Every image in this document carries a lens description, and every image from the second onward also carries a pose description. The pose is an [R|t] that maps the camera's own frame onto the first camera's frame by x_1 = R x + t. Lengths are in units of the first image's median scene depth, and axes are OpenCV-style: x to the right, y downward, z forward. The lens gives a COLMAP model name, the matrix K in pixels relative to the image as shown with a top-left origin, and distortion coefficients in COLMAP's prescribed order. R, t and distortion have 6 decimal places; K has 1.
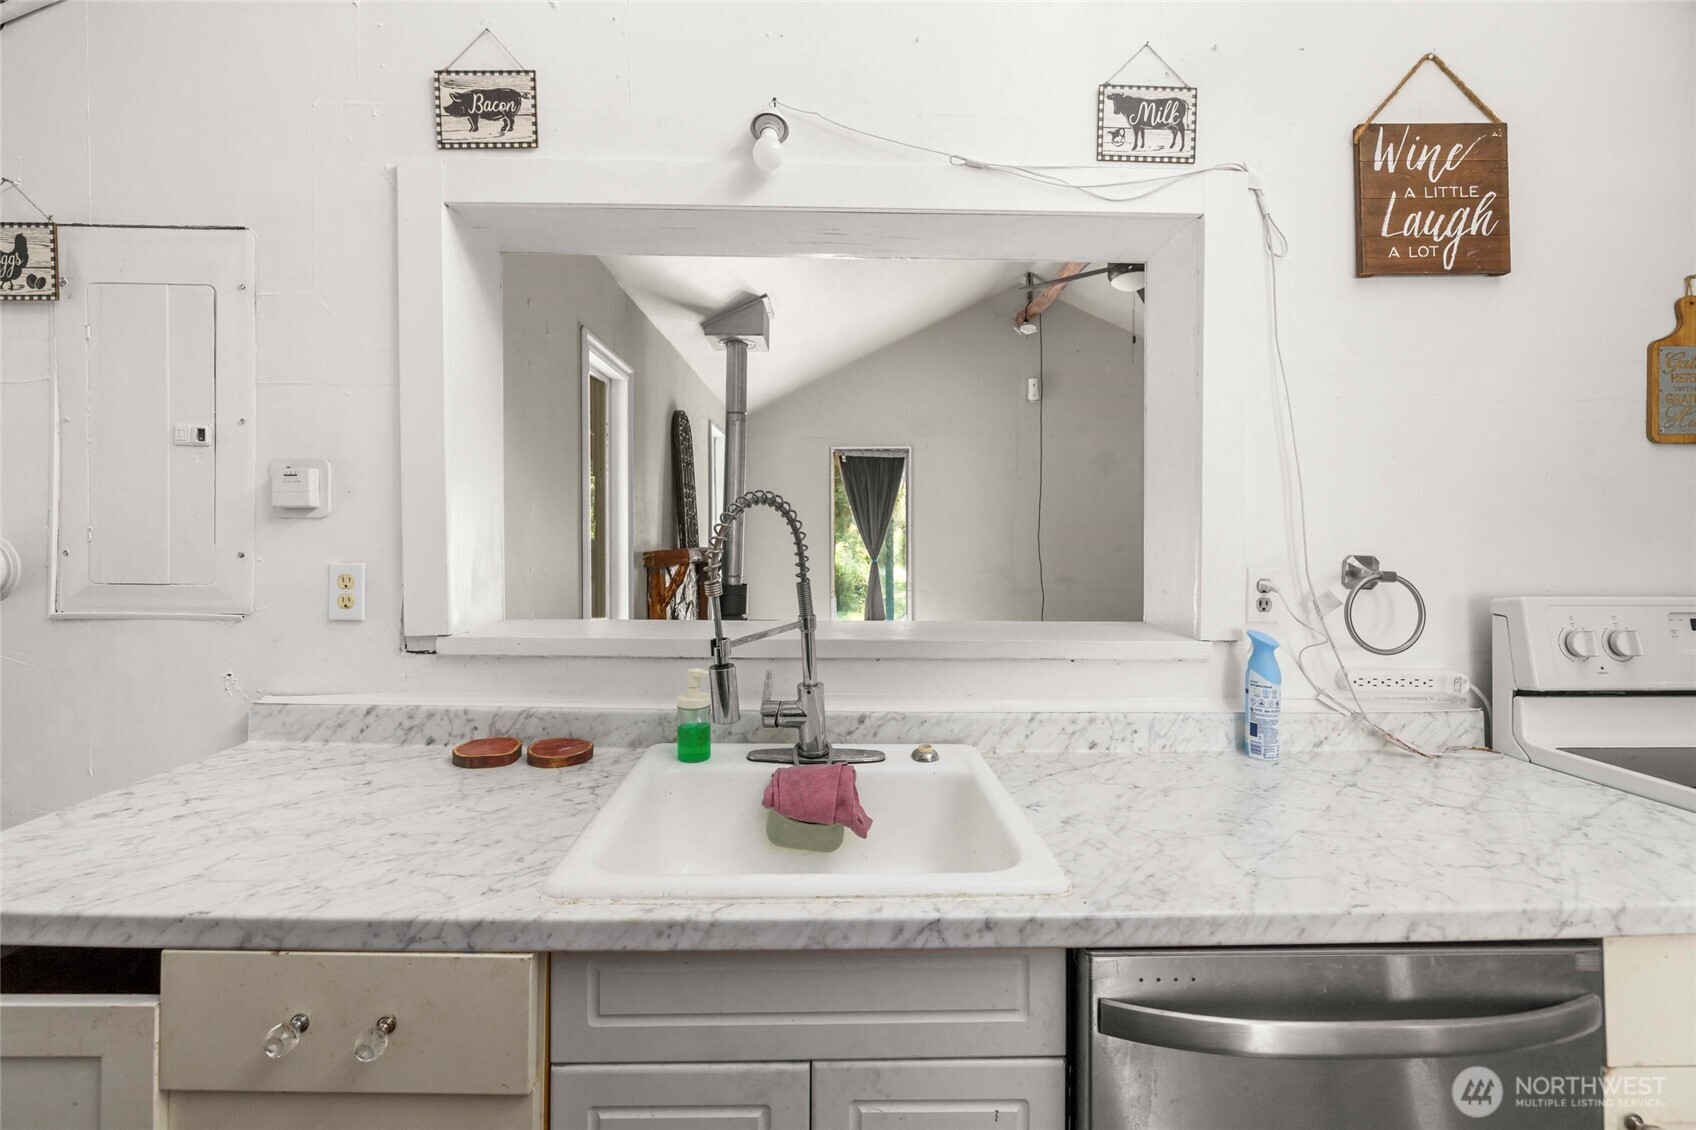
lens RADIAL K [[715.3, 0, 841.1], [0, 715.3, 532.1], [0, 0, 1]] dist [-0.001117, 0.000005]
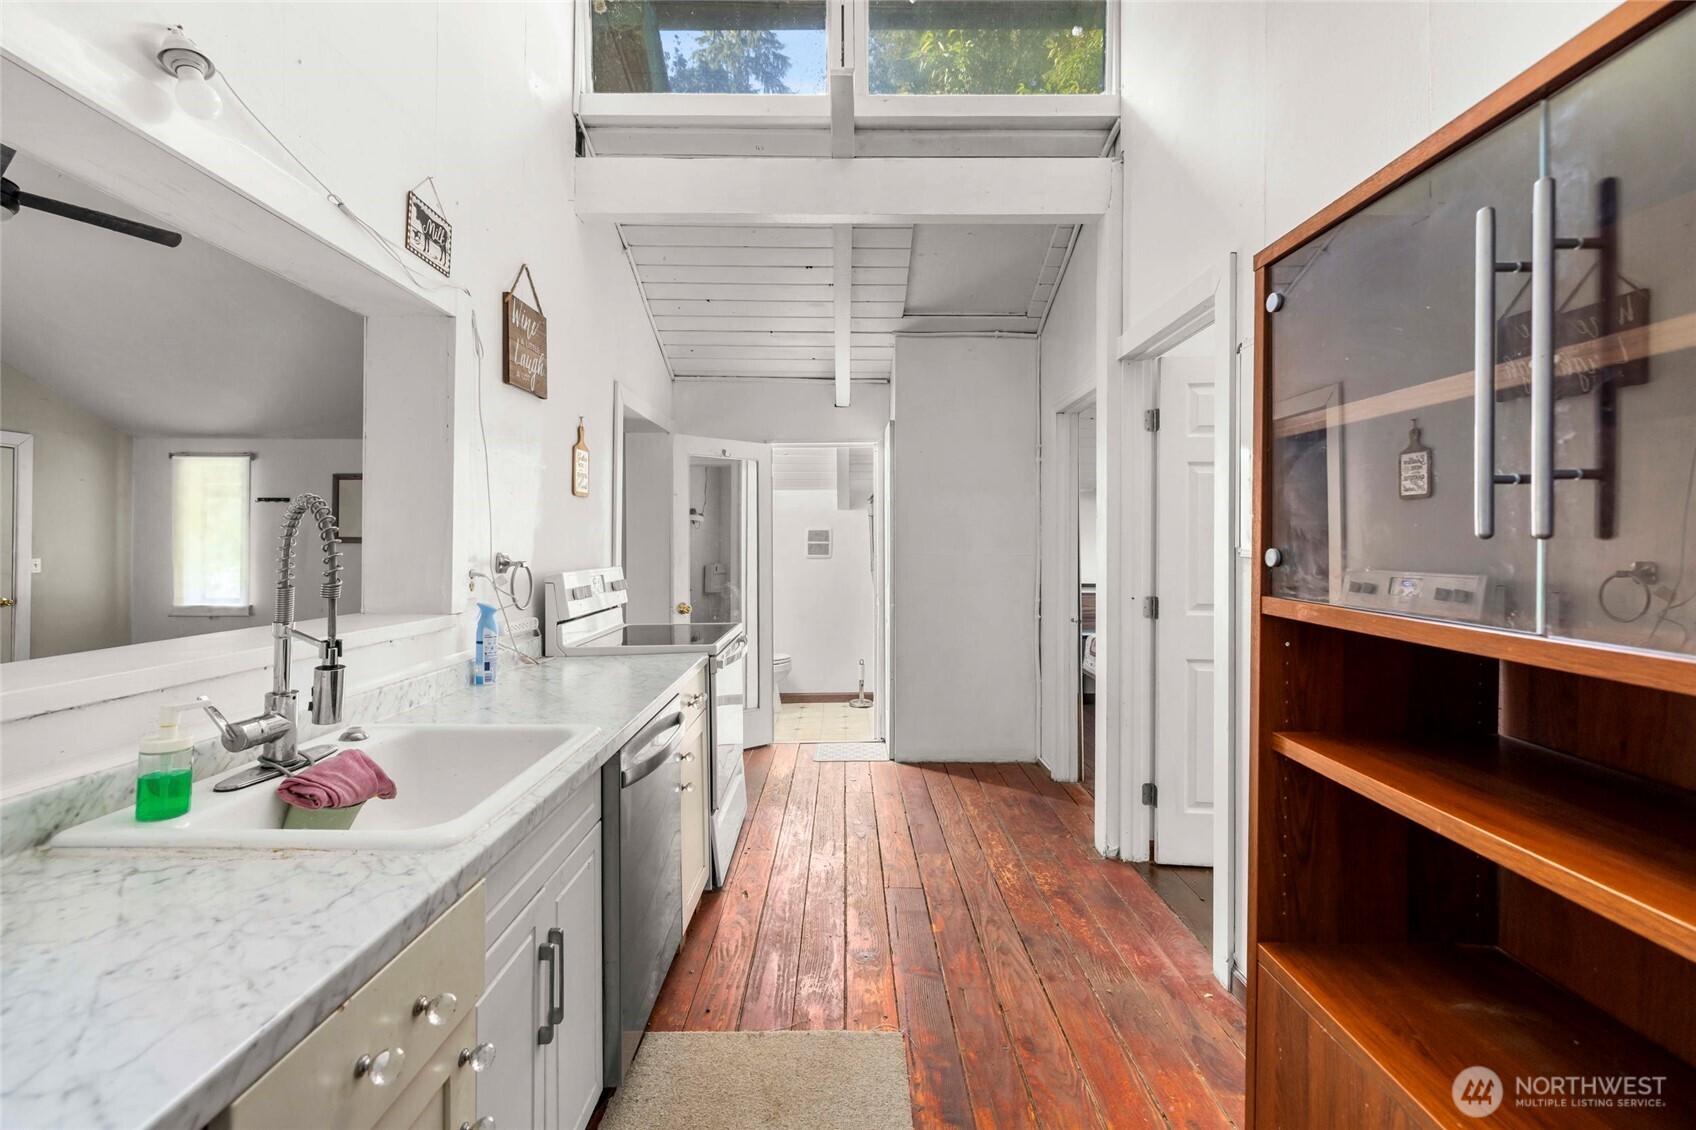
lens RADIAL K [[715.3, 0, 841.1], [0, 715.3, 532.1], [0, 0, 1]] dist [-0.001117, 0.000005]
pose [[0.022742, 0.009928, 0.999692, -0.905505], [0.000811, 0.999950, -0.009949, 0.003113], [-0.999741, 0.001037, 0.022732, 0.193133]]
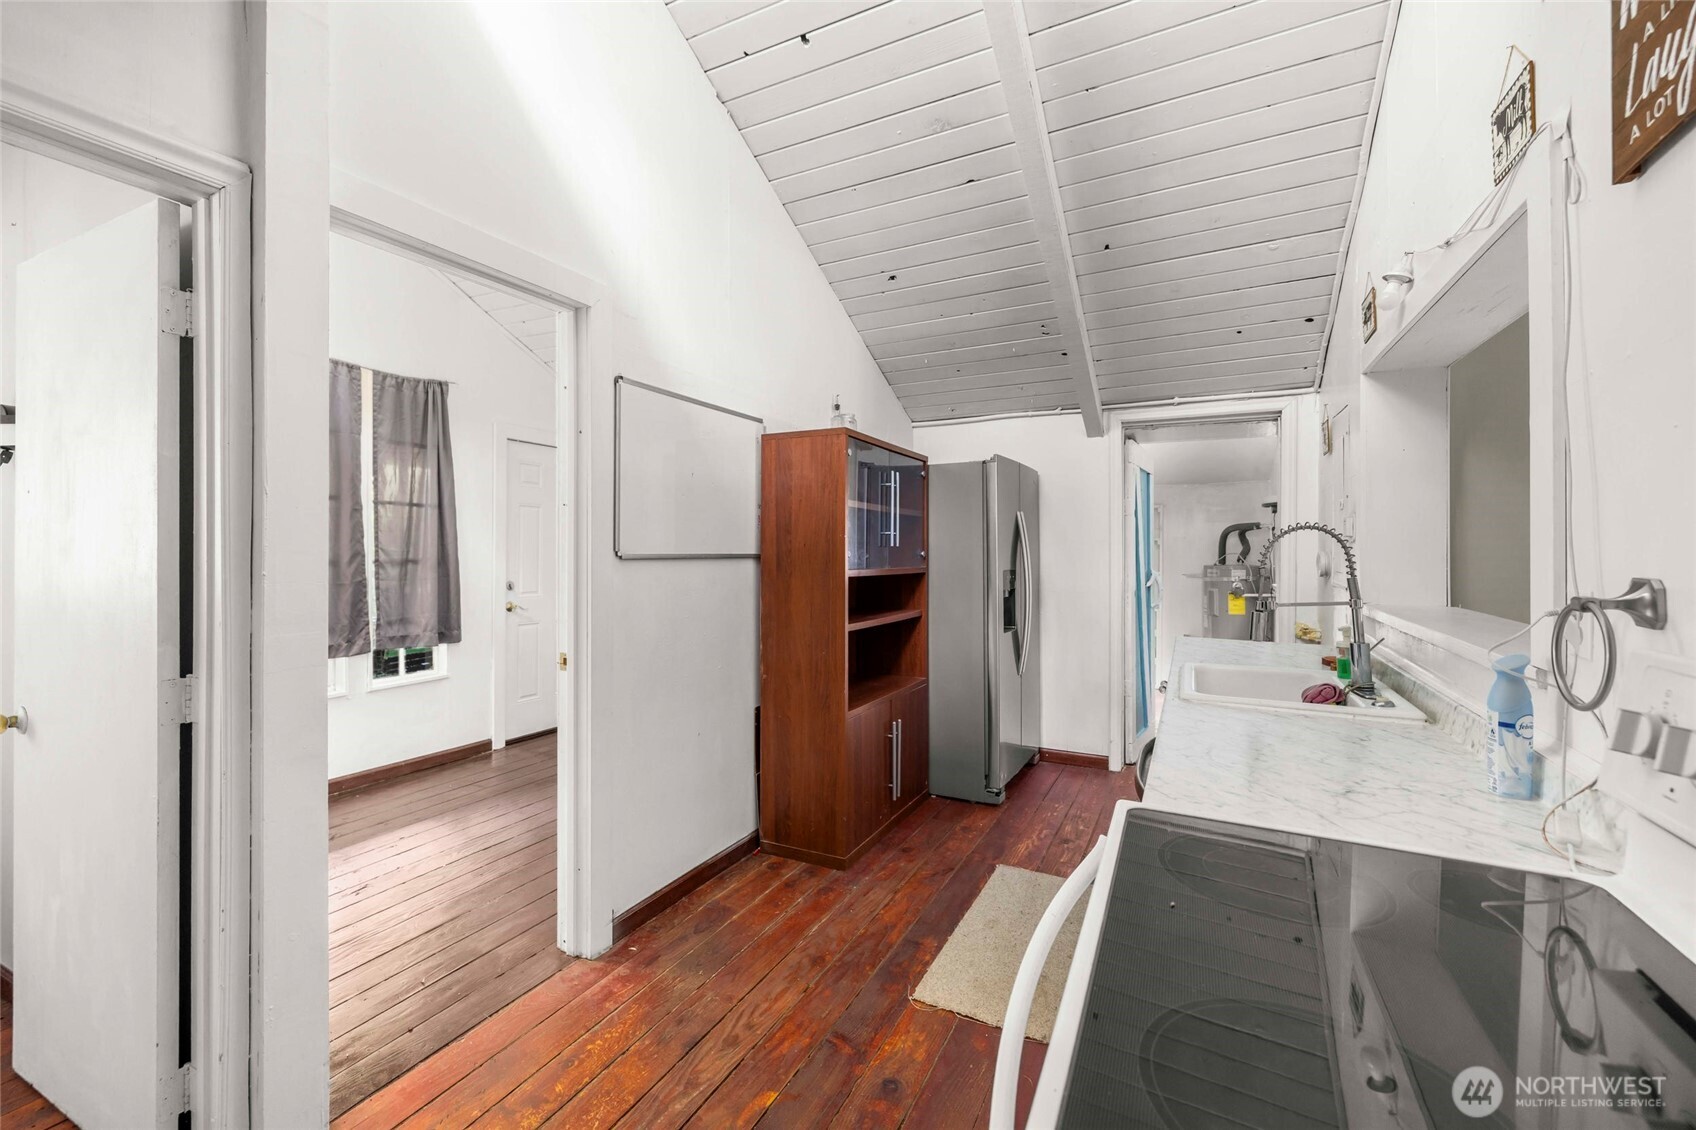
lens RADIAL K [[724.8, 0, 846.9], [0, 724.8, 544.1], [0, 0, 1]] dist [-0.001401, -0.000334]
pose [[-0.461942, -0.008691, -0.886867, 1.725009], [-0.009106, 0.999946, -0.005056, 0.011012], [0.886863, 0.005740, -0.461996, 0.657587]]
